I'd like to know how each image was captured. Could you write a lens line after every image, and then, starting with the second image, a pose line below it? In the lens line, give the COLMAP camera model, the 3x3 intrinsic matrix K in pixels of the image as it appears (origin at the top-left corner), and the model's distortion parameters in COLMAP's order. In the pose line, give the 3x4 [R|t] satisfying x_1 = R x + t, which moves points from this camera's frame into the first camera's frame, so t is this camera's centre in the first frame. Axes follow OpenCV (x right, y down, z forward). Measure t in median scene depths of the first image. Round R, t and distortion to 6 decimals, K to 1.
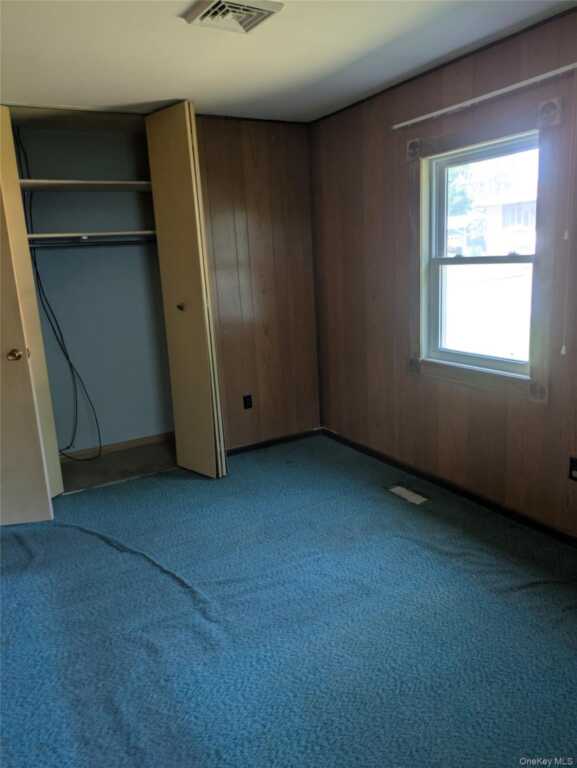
lens RADIAL K [[564.8, 0, 286.2], [0, 564.8, 381.4], [0, 0, 1]] dist [0.048148, -0.038728]
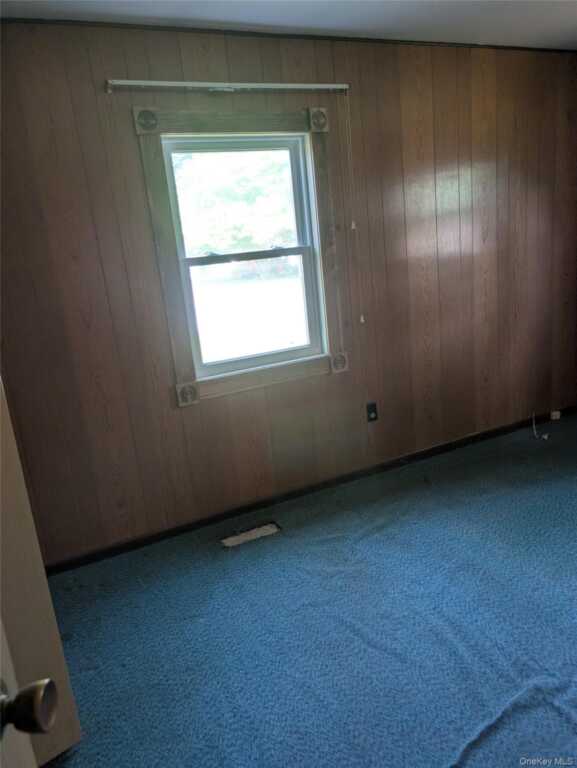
lens RADIAL K [[564.8, 0, 290.5], [0, 564.8, 385.2], [0, 0, 1]] dist [0.048148, -0.038728]
pose [[0.070731, -0.186311, 0.979942, -0.619472], [0.314288, 0.936527, 0.155372, -0.132252], [-0.946689, 0.296994, 0.124797, 0.858782]]
